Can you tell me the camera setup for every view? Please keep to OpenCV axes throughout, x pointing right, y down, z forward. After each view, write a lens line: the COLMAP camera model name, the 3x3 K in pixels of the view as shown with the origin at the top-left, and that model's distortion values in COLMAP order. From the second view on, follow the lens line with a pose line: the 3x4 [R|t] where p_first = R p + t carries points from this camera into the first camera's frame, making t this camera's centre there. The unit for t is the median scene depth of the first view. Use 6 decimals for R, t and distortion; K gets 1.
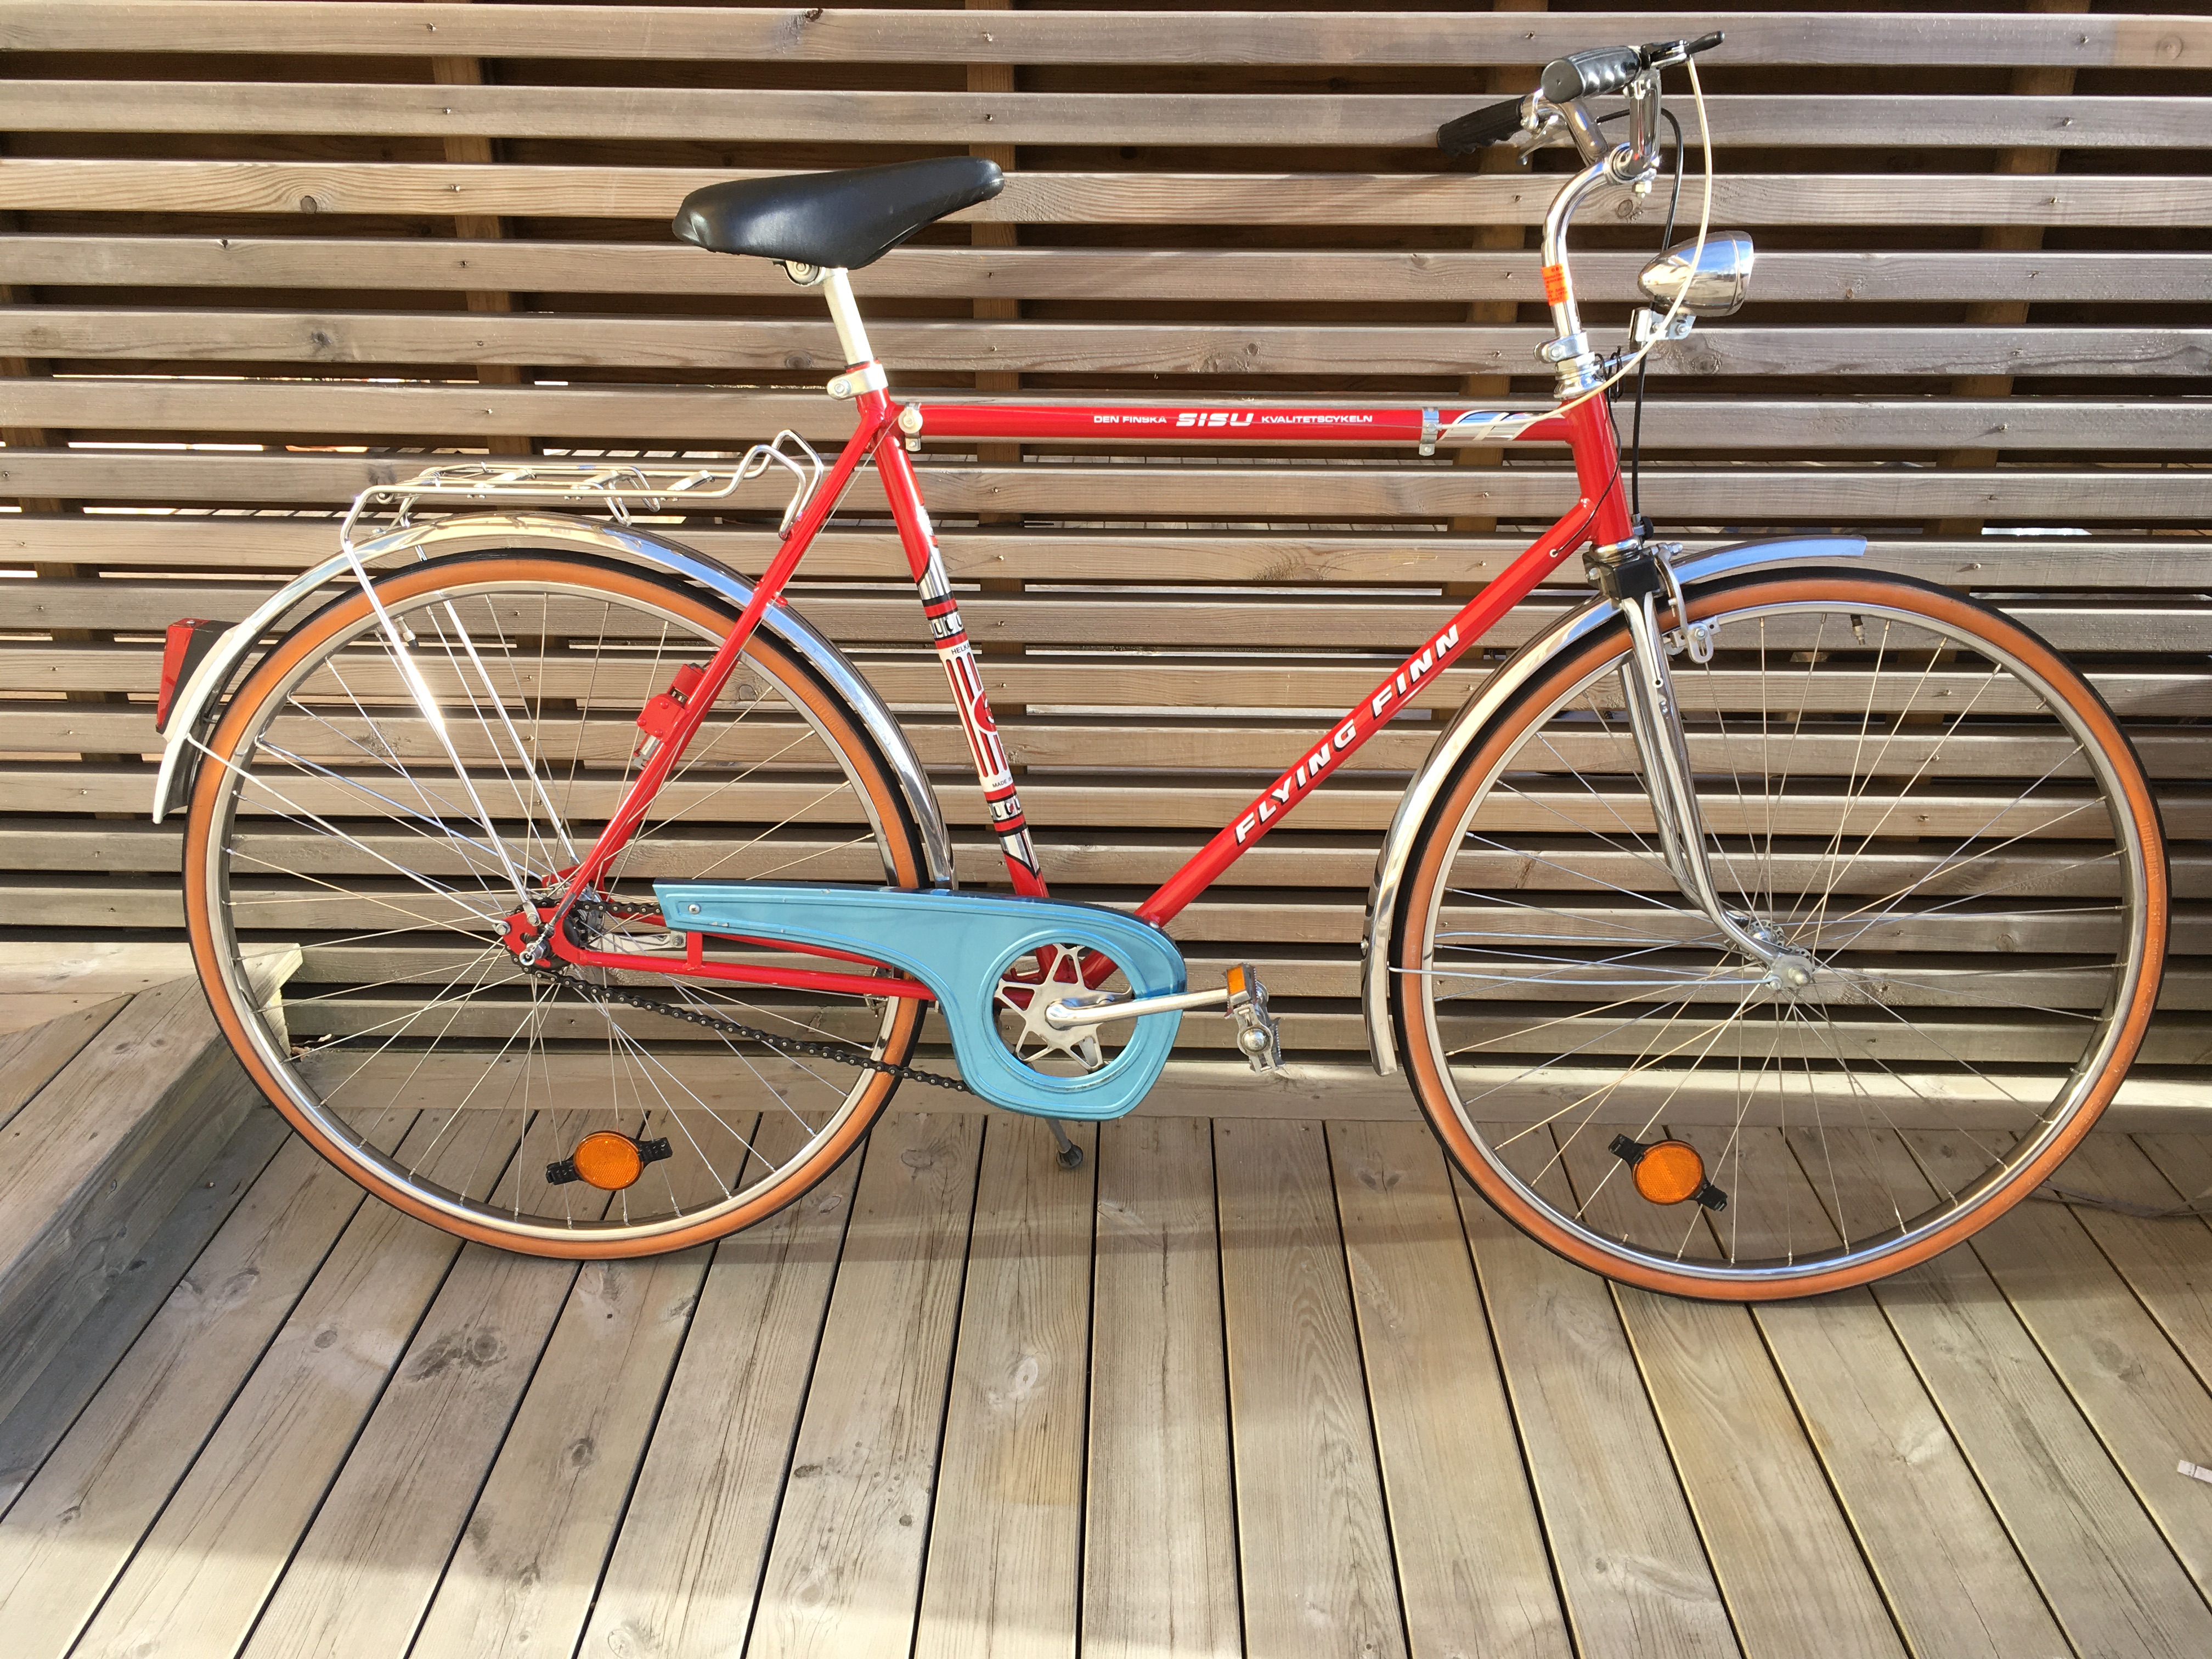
lens RADIAL K [[1868.4, 0, 1106.0], [0, 1868.4, 829.5], [0, 0, 1]] dist [0.091858, -0.100661]
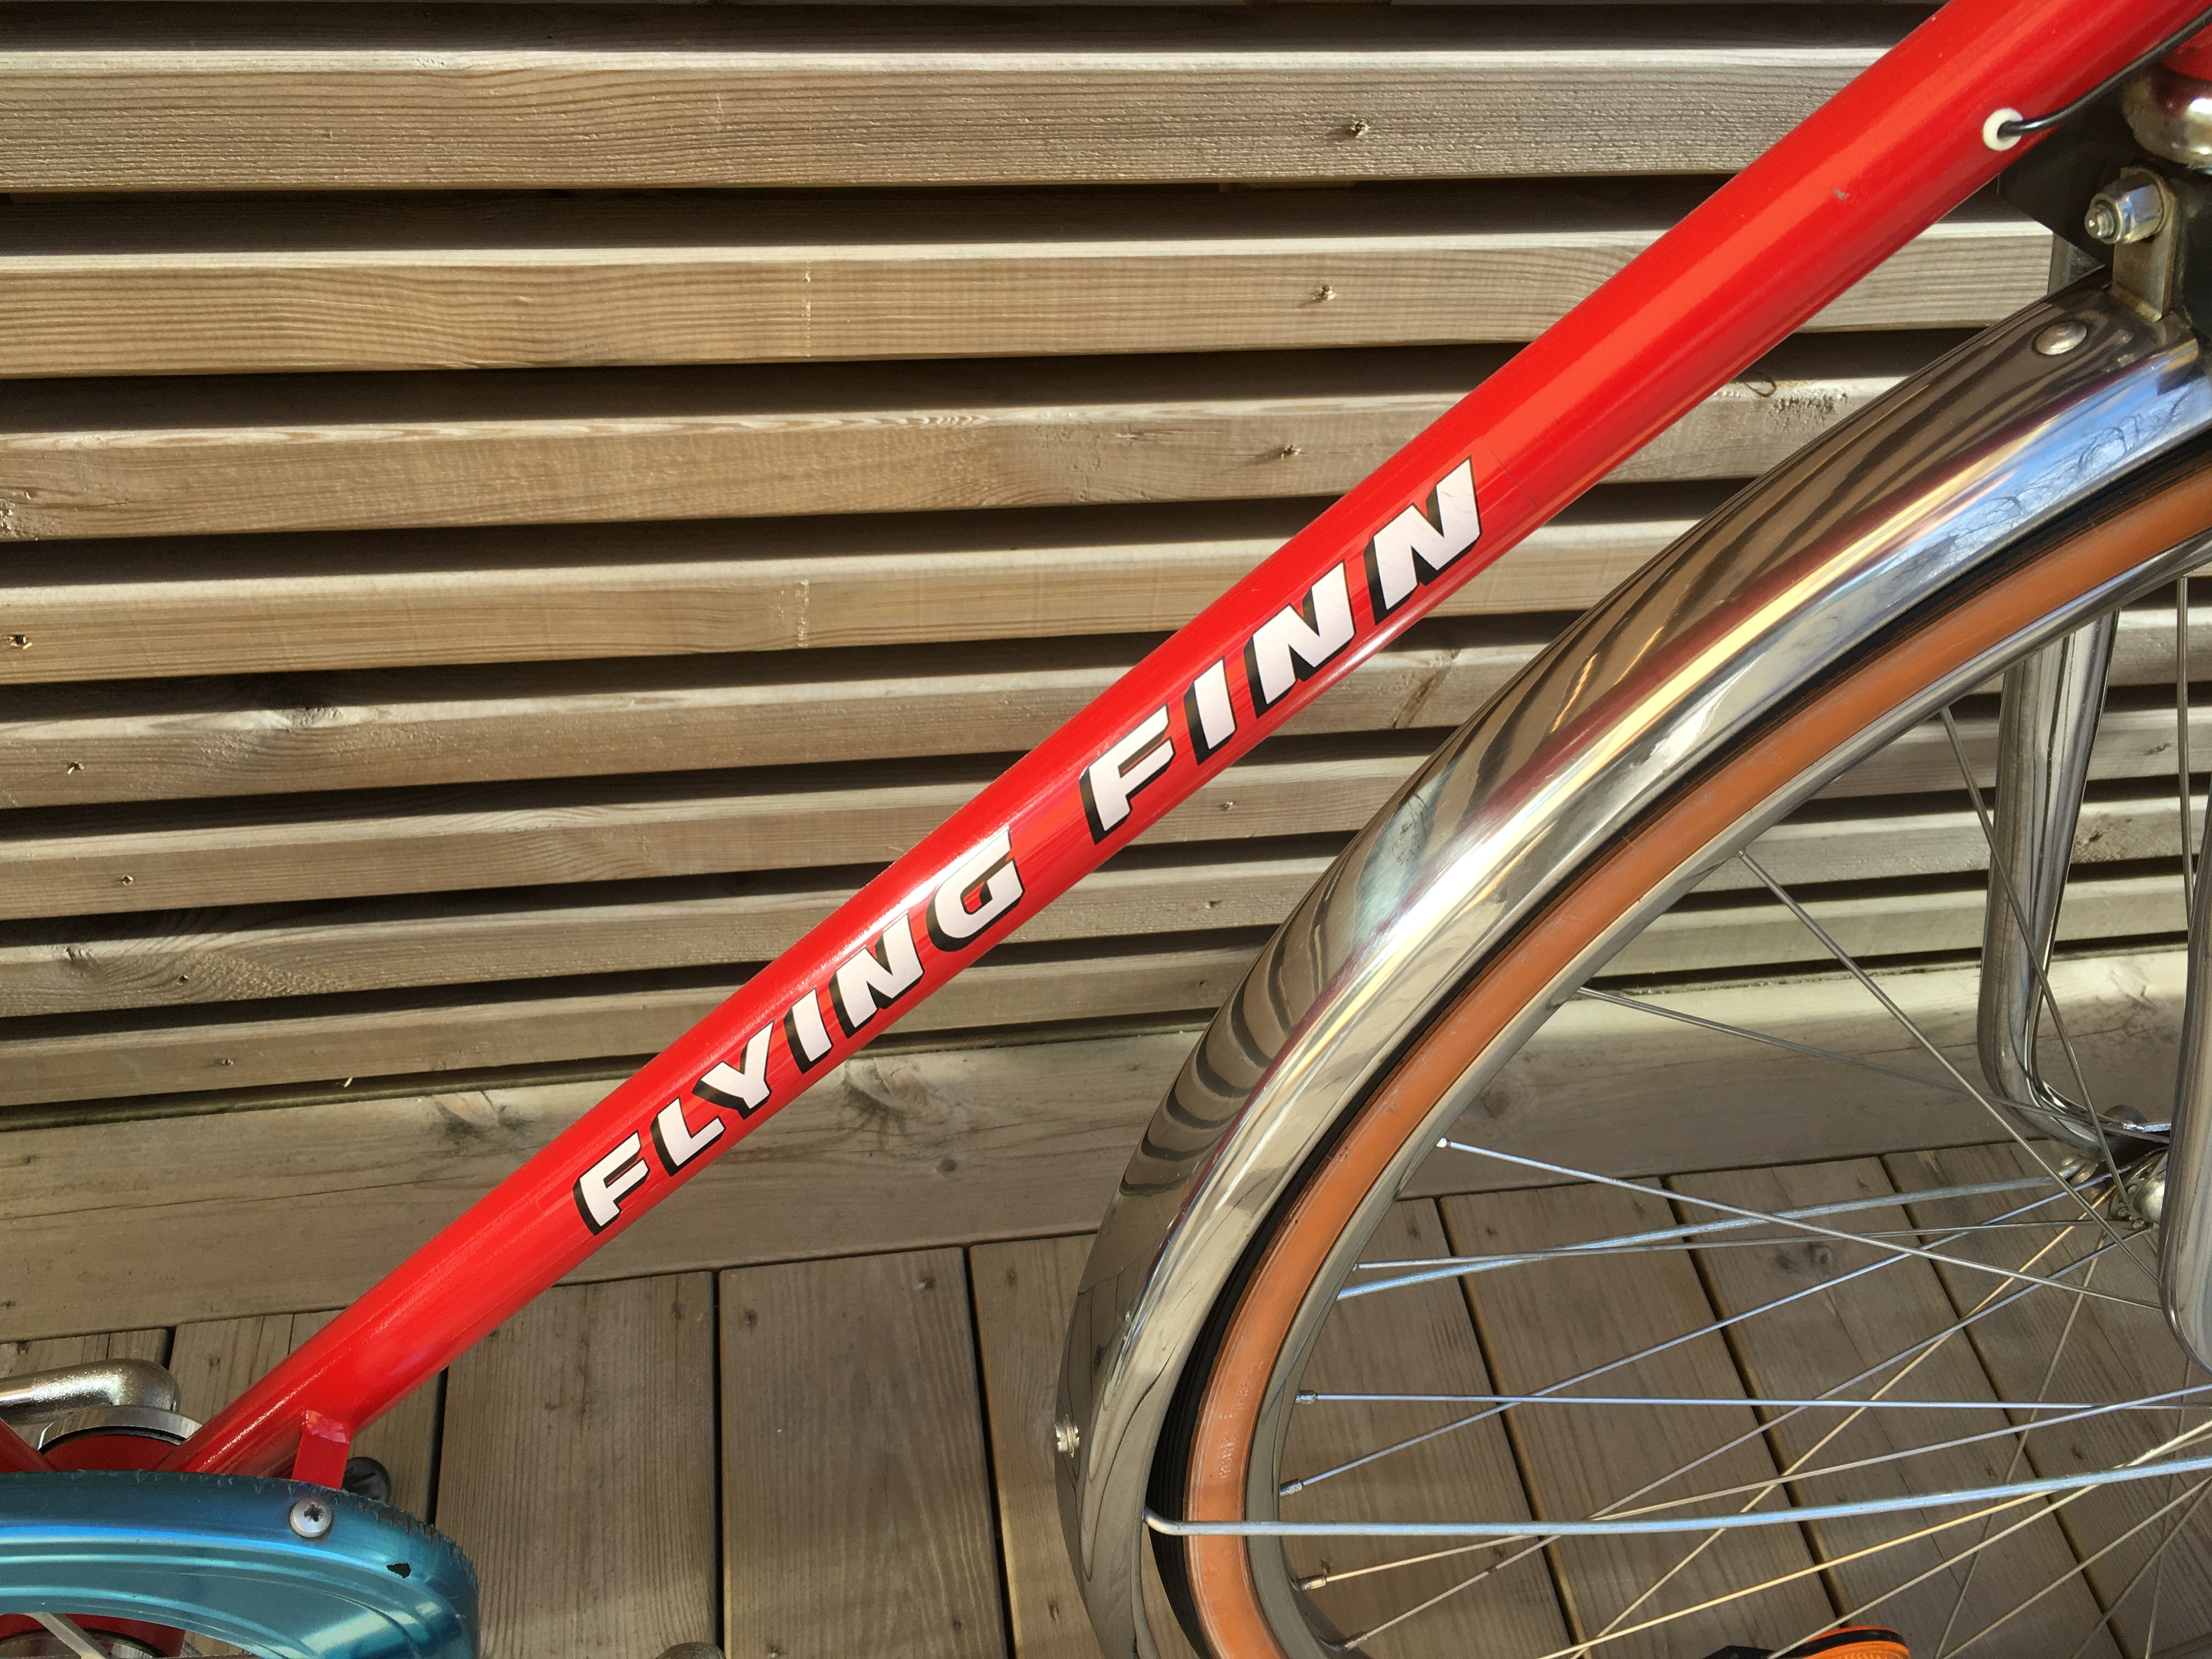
lens RADIAL K [[1868.4, 0, 1106.0], [0, 1868.4, 829.5], [0, 0, 1]] dist [0.091858, -0.100661]
pose [[0.983365, -0.083929, 0.161085, 0.090941], [0.010969, 0.912666, 0.408558, -0.133419], [-0.181307, -0.399995, 0.898405, 0.672401]]
